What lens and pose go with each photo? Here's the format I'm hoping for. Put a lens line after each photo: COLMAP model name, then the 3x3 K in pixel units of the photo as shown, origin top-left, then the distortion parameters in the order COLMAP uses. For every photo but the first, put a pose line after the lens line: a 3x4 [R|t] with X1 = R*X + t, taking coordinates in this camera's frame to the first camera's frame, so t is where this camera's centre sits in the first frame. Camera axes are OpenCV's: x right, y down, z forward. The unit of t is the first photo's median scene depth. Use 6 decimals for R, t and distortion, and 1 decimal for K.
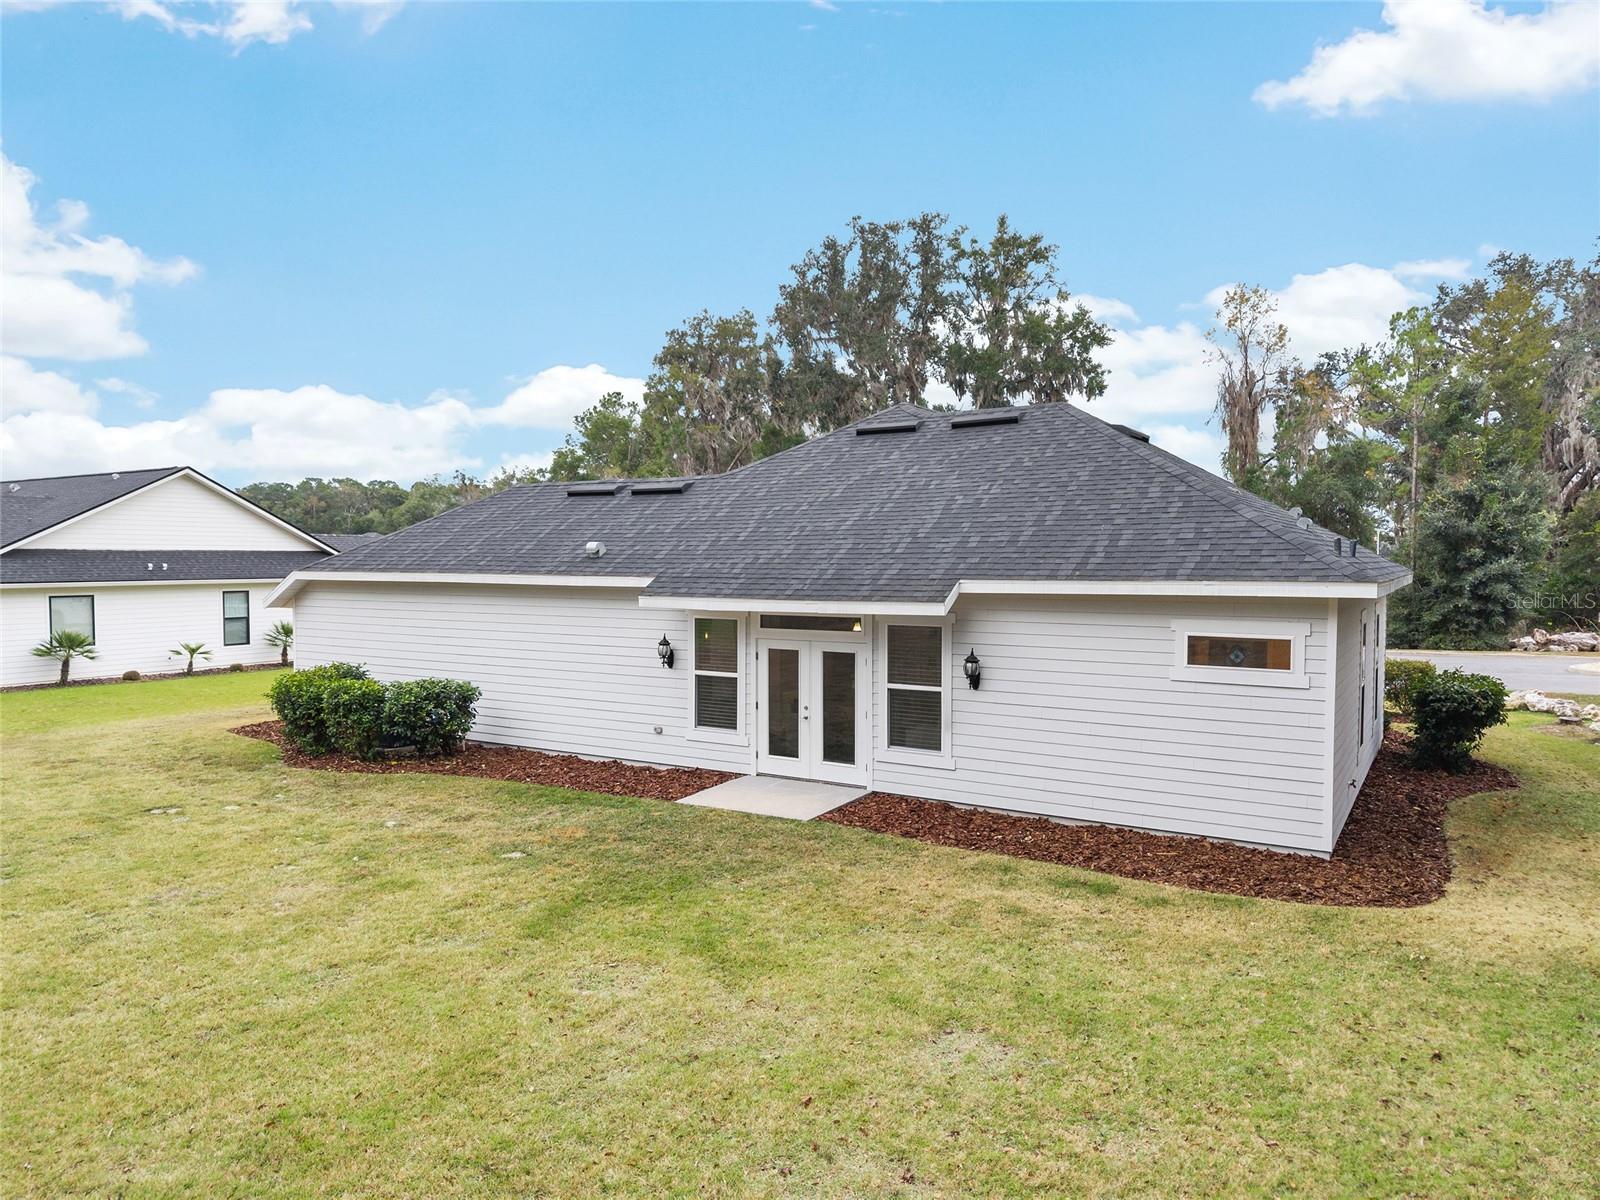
lens RADIAL K [[1070.3, 0, 784.3], [0, 1070.3, 592.9], [0, 0, 1]] dist [0.019761, -0.012224]
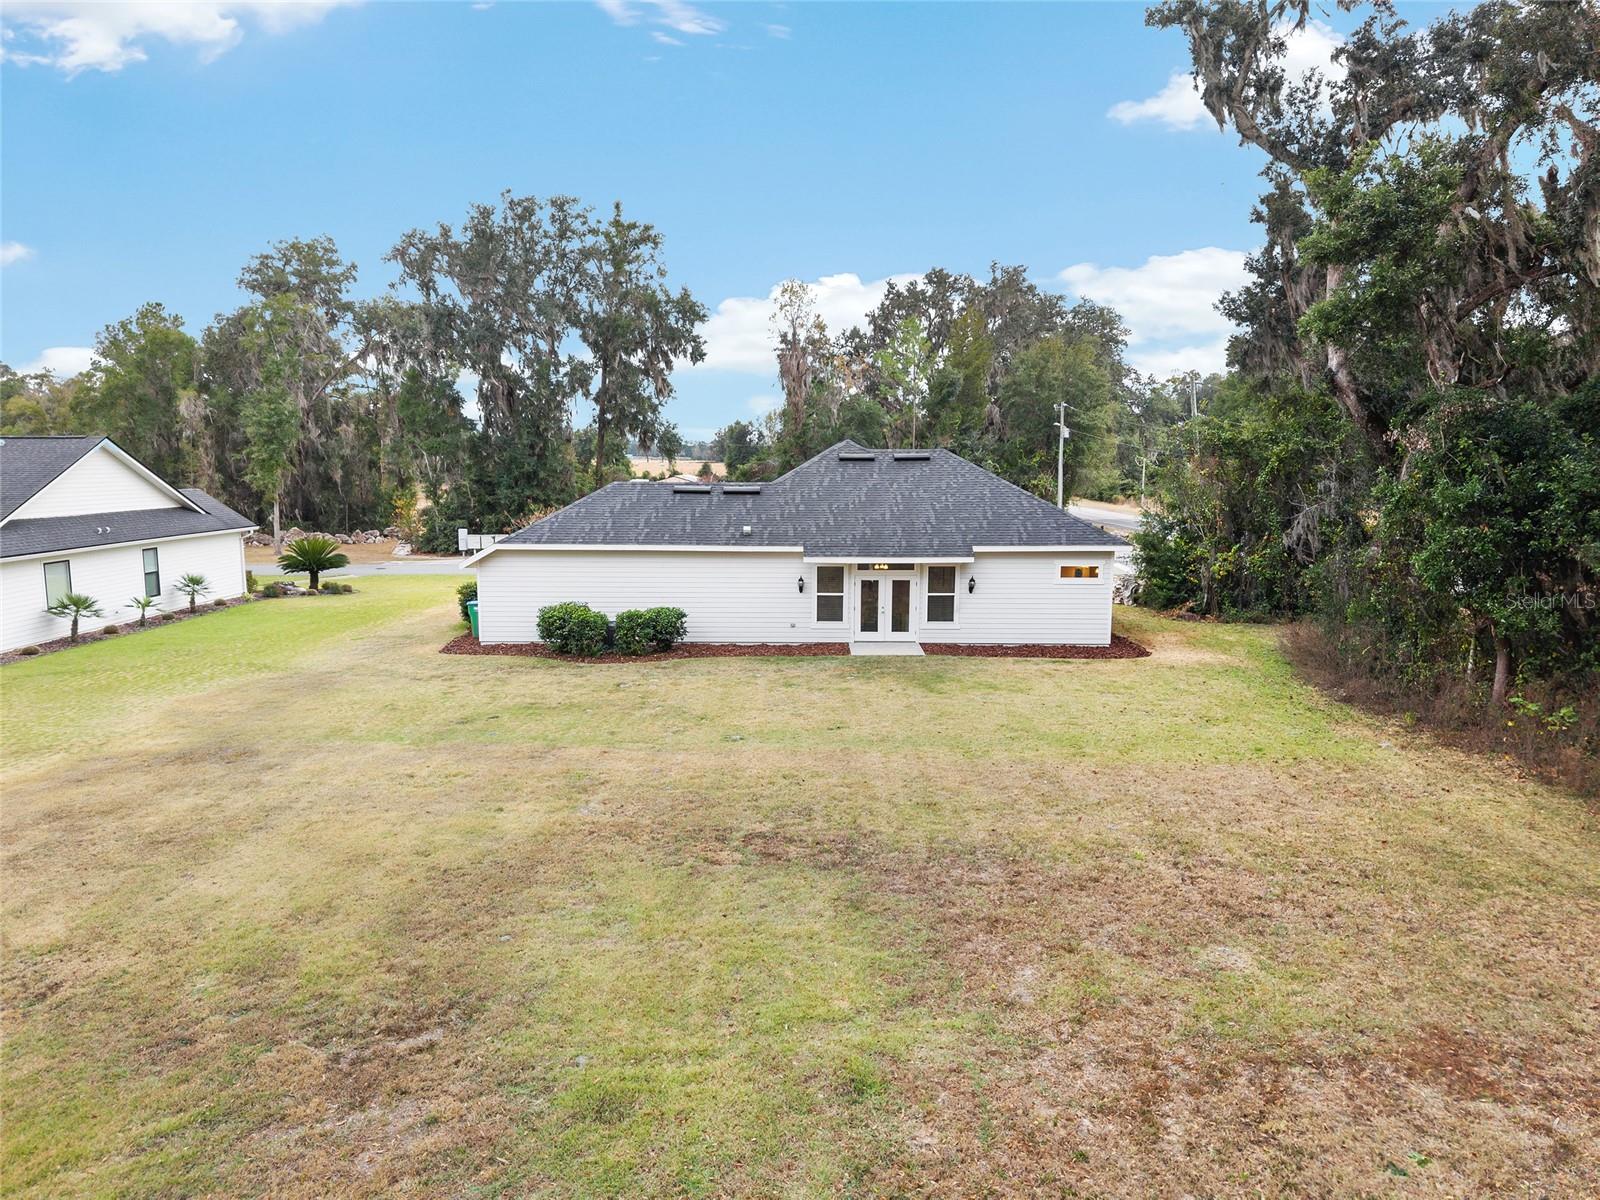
lens RADIAL K [[1070.3, 0, 790.8], [0, 1070.3, 605.2], [0, 0, 1]] dist [0.019761, -0.012224]
pose [[0.852404, -0.068845, 0.518332, -1.135682], [0.014648, 0.994049, 0.107941, -0.116513], [-0.522679, -0.084417, 0.848340, -0.631167]]
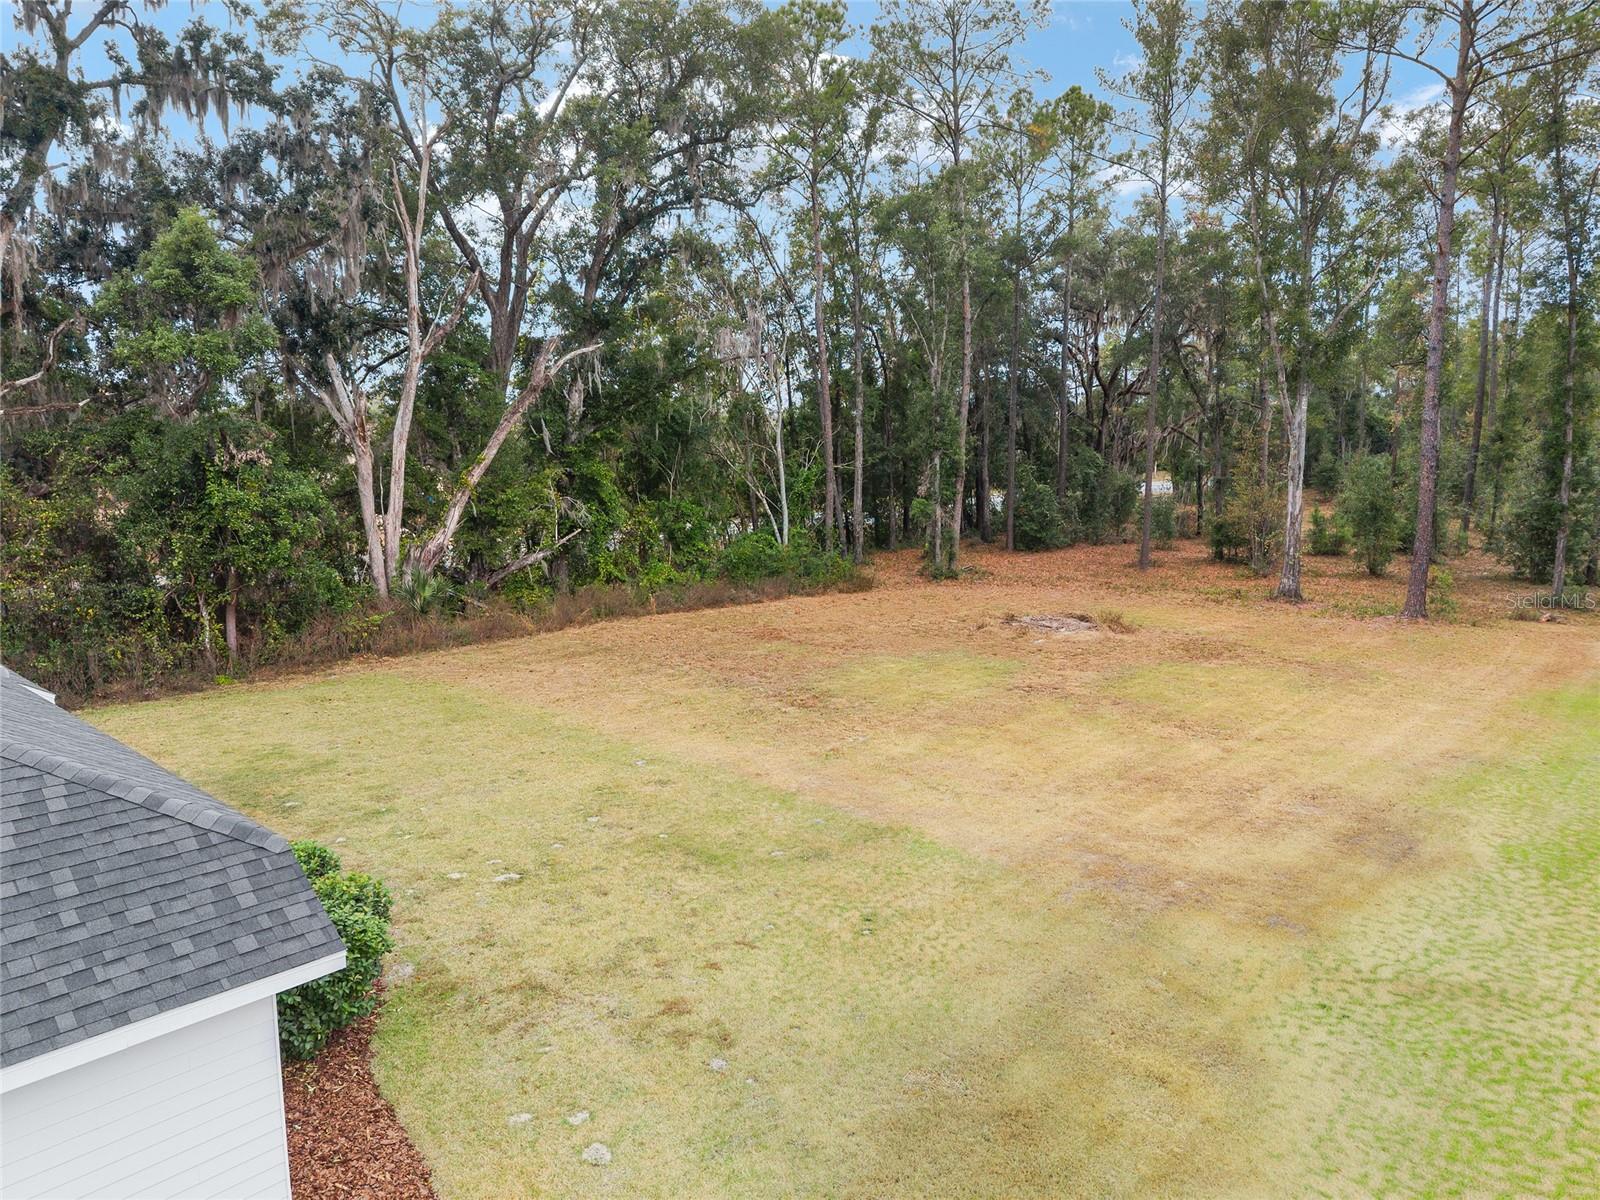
lens RADIAL K [[1070.3, 0, 786.7], [0, 1070.3, 601.0], [0, 0, 1]] dist [0.019761, -0.012224]
pose [[-0.982372, -0.022691, 0.185555, -0.936025], [0.010936, 0.983929, 0.178222, -0.240421], [-0.186617, 0.177110, -0.966336, 1.739586]]
